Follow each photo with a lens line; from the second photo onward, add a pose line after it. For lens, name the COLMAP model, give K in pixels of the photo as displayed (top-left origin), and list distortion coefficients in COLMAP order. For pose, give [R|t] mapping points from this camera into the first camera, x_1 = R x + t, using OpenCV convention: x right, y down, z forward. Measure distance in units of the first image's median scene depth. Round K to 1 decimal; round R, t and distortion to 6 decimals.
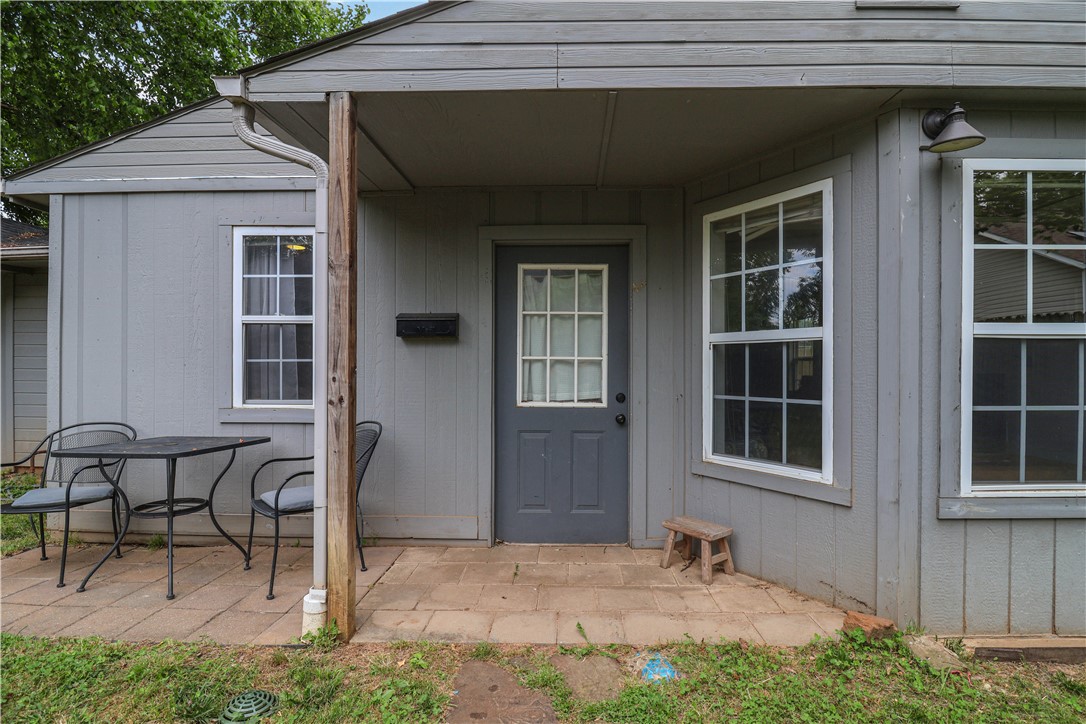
lens RADIAL K [[494.4, 0, 545.1], [0, 494.4, 361.1], [0, 0, 1]] dist [-0.013098, -0.004310]
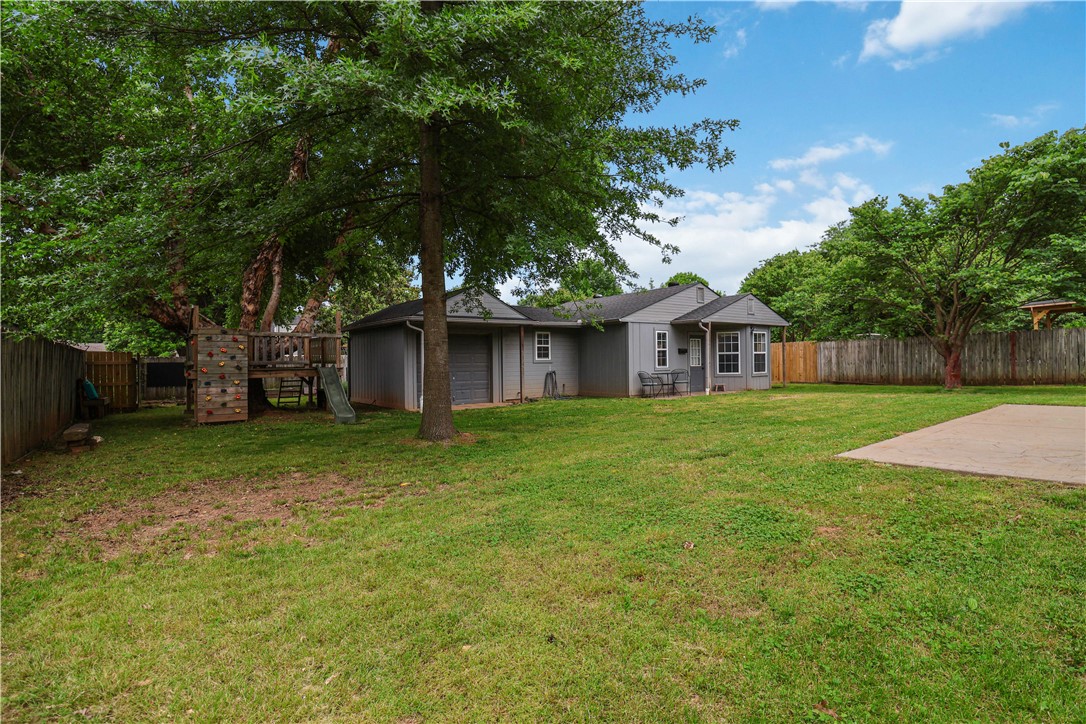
lens RADIAL K [[494.4, 0, 536.5], [0, 494.4, 366.4], [0, 0, 1]] dist [-0.013098, -0.004310]
pose [[0.801076, -0.018793, 0.598268, -5.623360], [0.015658, 0.999823, 0.010441, 0.015961], [-0.598358, 0.001004, 0.801228, -2.757312]]
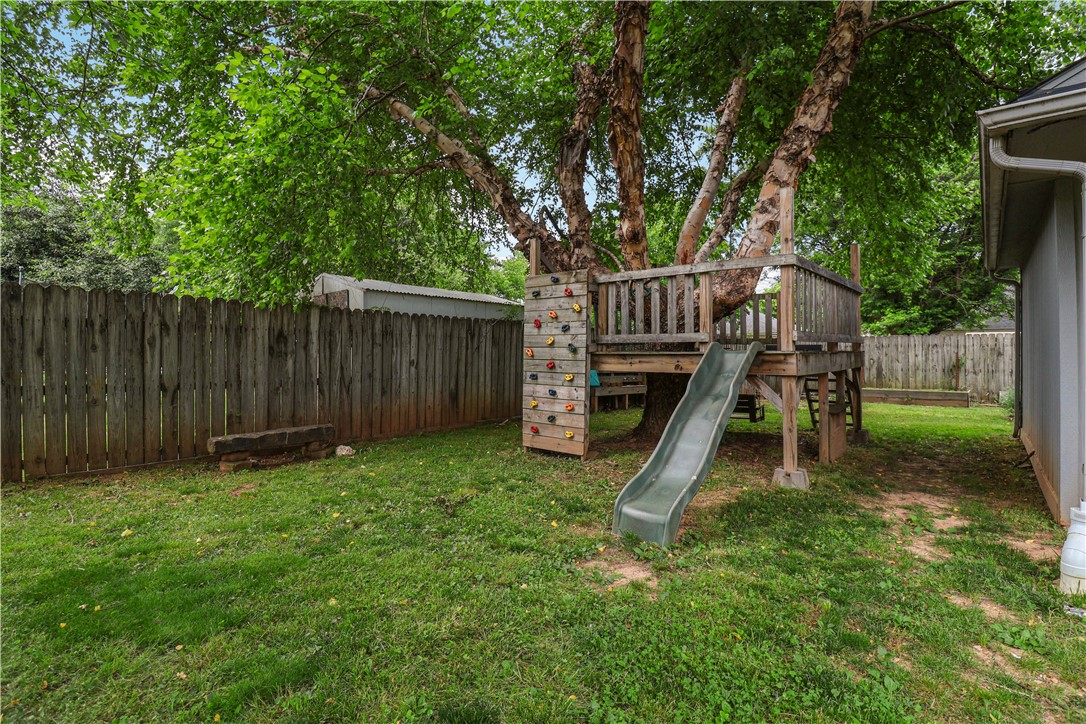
lens RADIAL K [[494.4, 0, 574.4], [0, 494.4, 351.5], [0, 0, 1]] dist [-0.013098, -0.004310]
pose [[0.761275, -0.007412, -0.648387, -3.810329], [0.002261, 0.999959, -0.008776, 0.061965], [0.648425, 0.005215, 0.761261, 0.487903]]
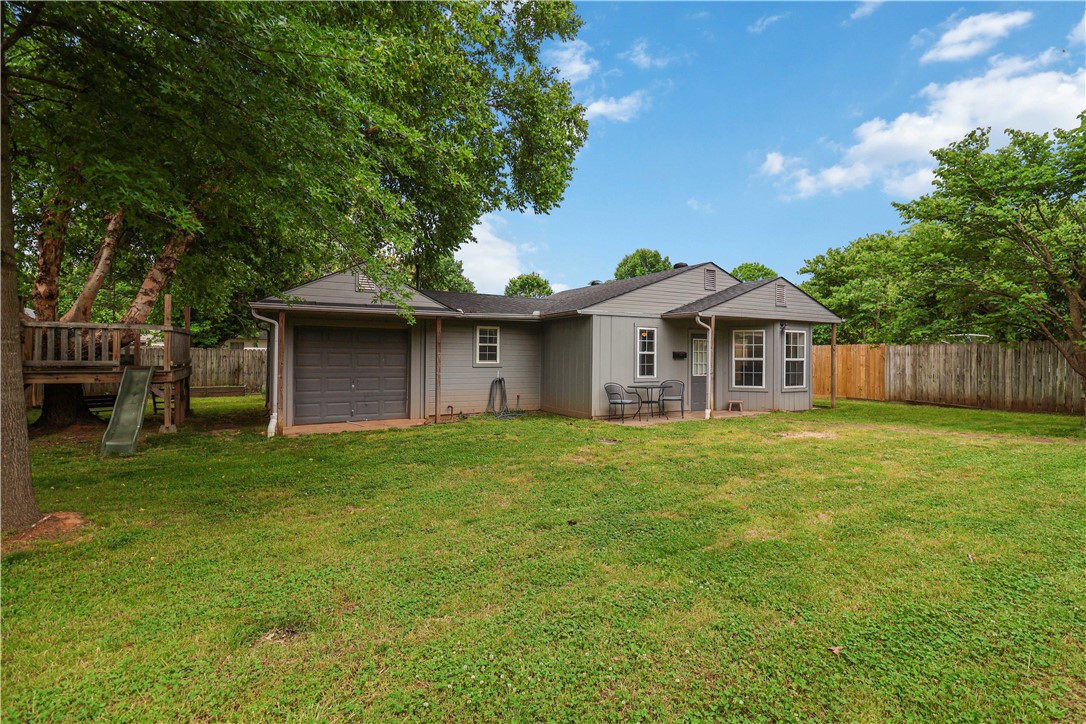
lens RADIAL K [[494.4, 0, 541.2], [0, 494.4, 356.2], [0, 0, 1]] dist [-0.013098, -0.004310]
pose [[0.871178, 0.004481, 0.490947, -3.725345], [-0.006035, 0.999981, 0.001583, -0.077384], [-0.490930, -0.004342, 0.871188, -2.199790]]
